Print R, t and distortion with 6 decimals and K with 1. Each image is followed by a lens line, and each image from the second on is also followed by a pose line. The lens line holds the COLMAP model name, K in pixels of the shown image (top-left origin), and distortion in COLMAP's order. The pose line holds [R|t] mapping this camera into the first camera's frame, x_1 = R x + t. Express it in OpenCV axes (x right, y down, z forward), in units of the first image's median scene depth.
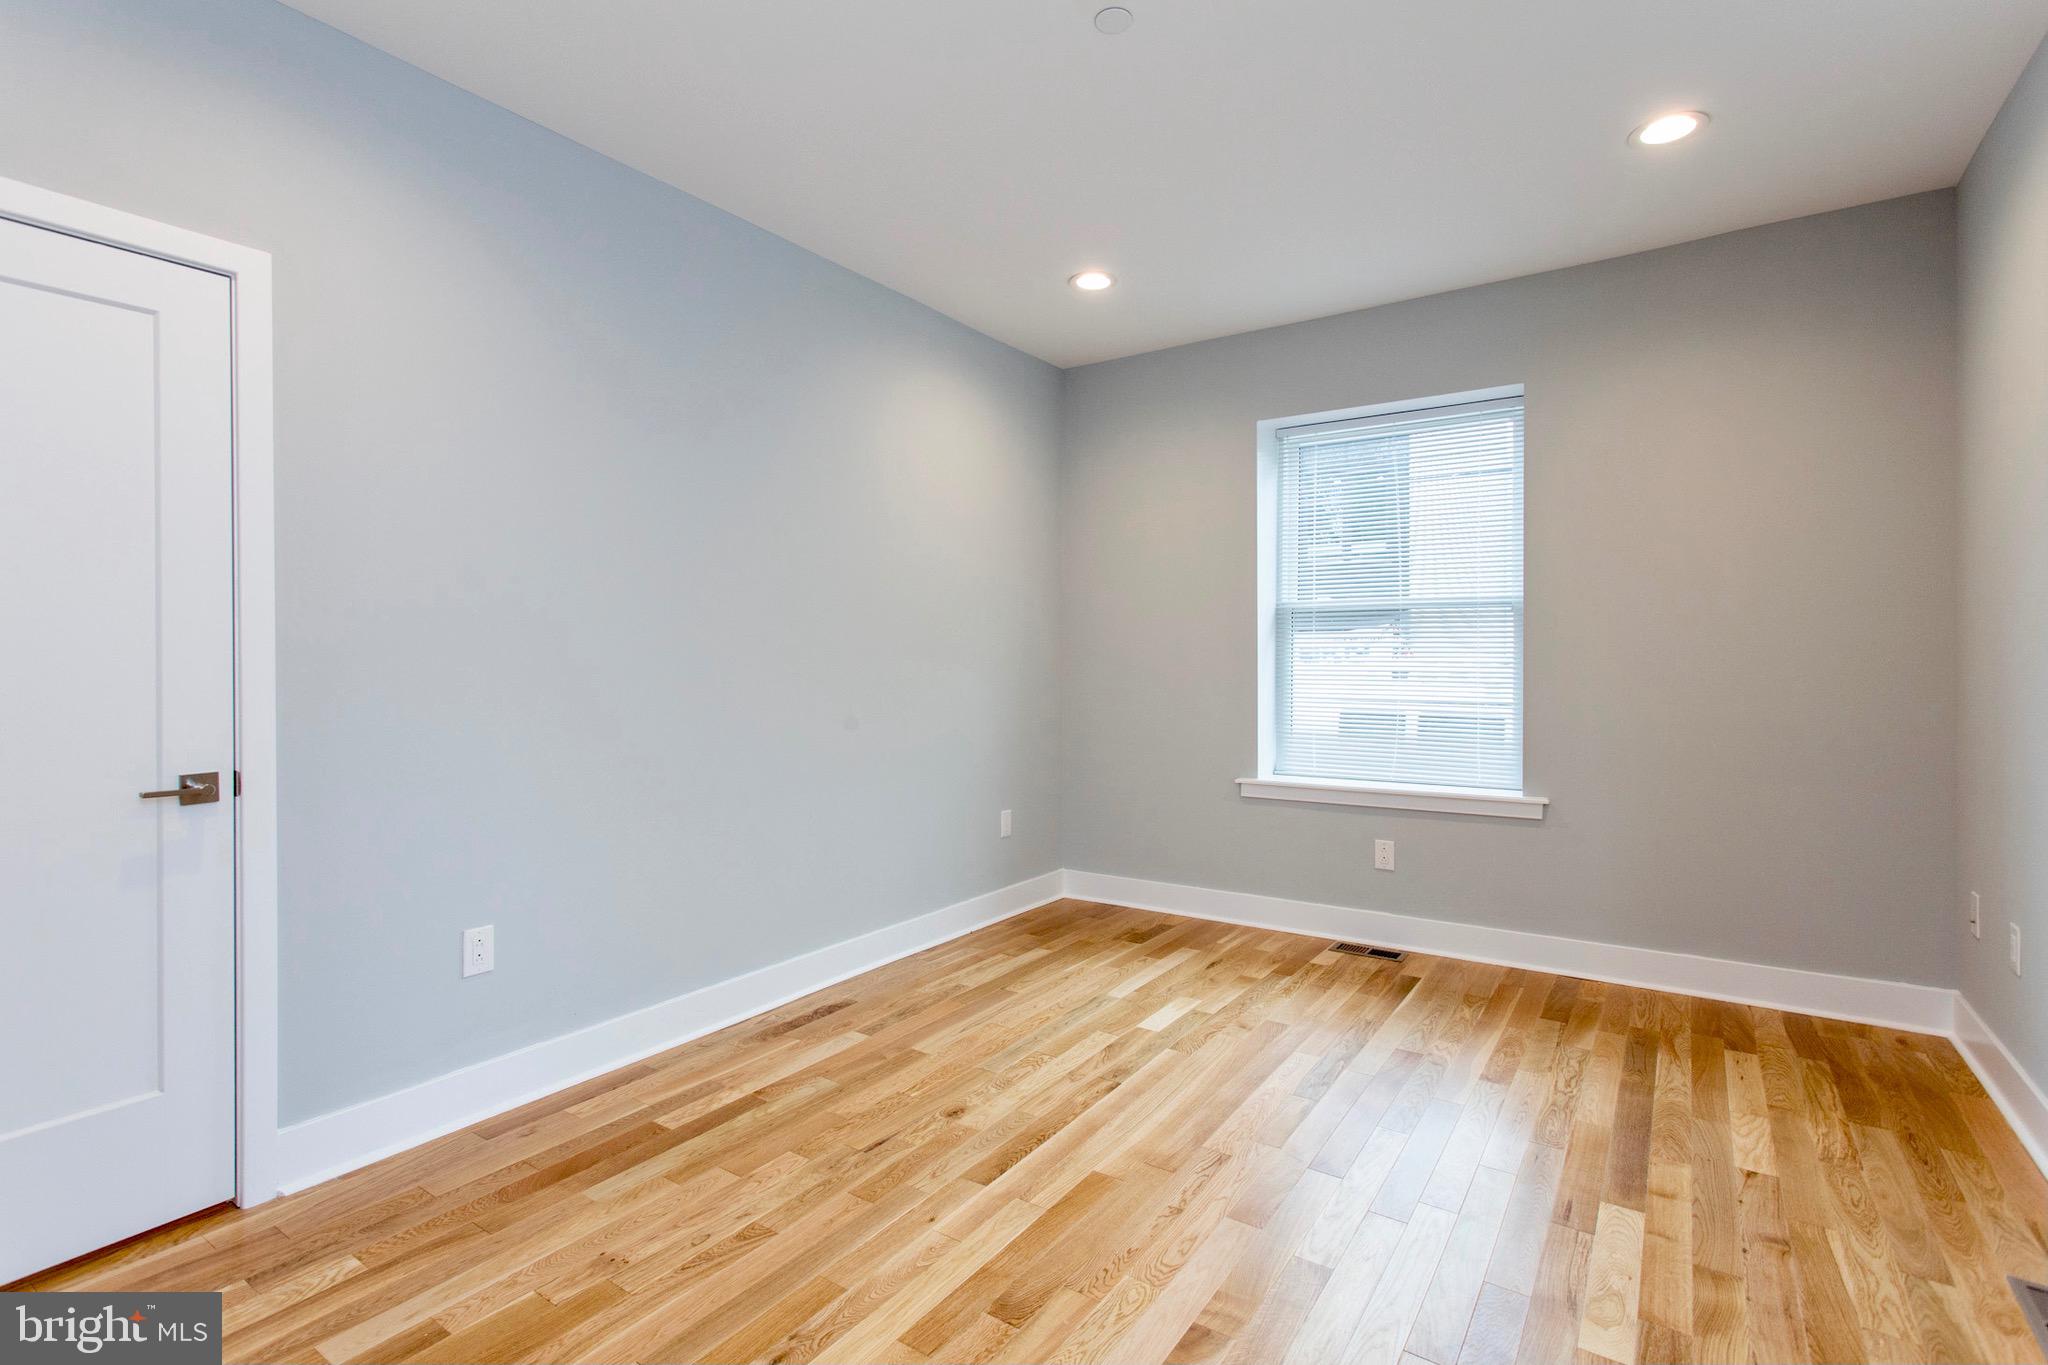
lens RADIAL K [[972.0, 0, 1007.5], [0, 972.0, 673.0], [0, 0, 1]] dist [0.001806, 0.001071]
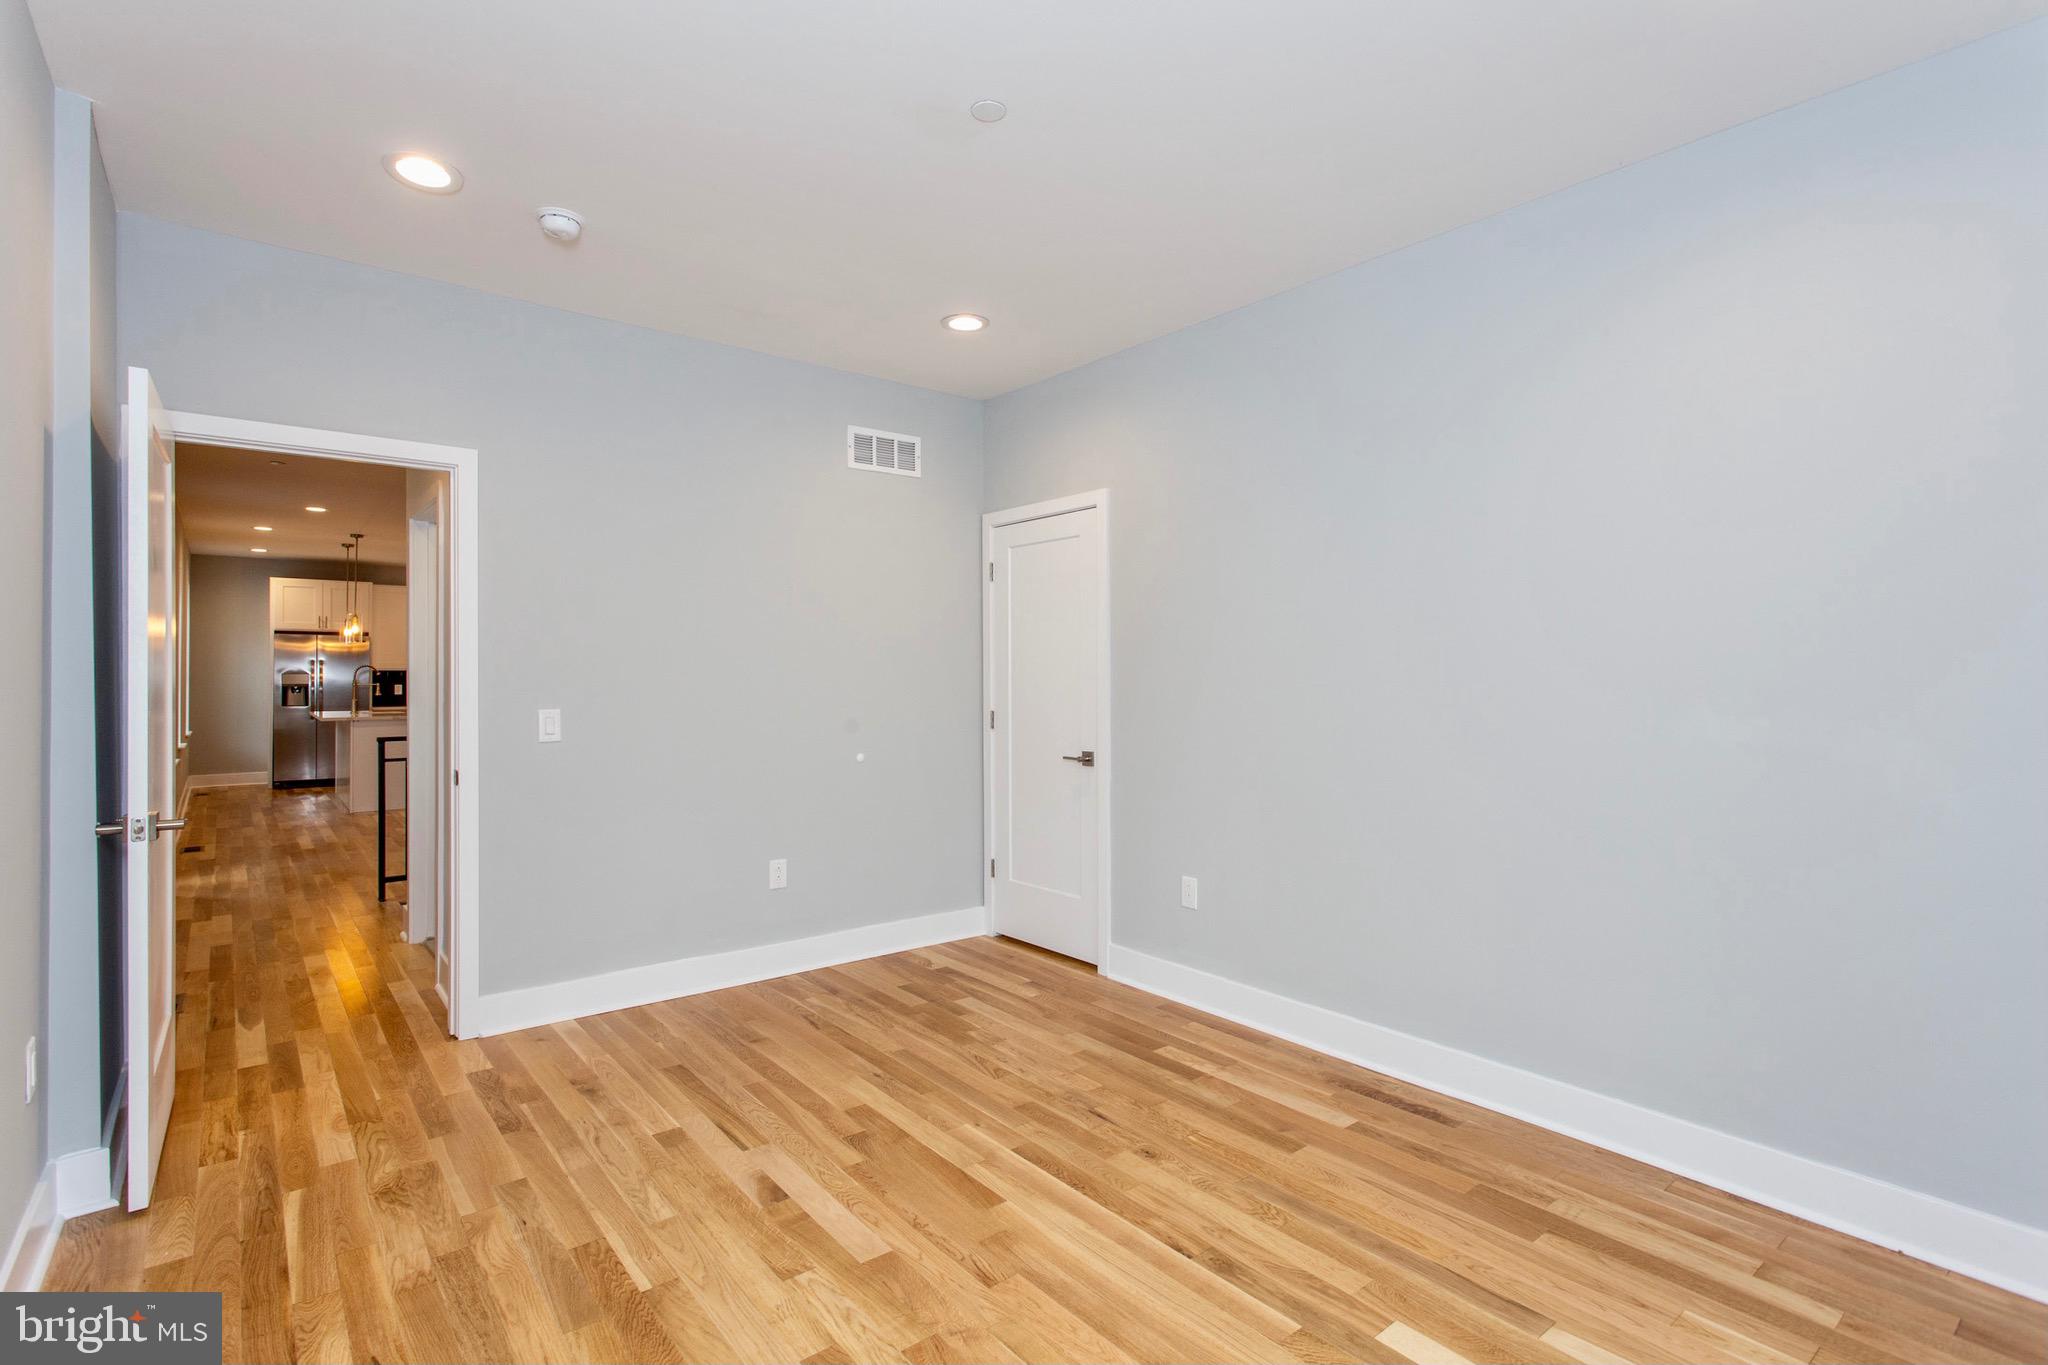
lens RADIAL K [[972.0, 0, 1011.4], [0, 972.0, 681.1], [0, 0, 1]] dist [0.001806, 0.001071]
pose [[-0.283453, 0.006259, -0.958966, 0.980805], [-0.013310, 0.999857, 0.010460, -0.053707], [0.958894, 0.015728, -0.283329, 1.164023]]
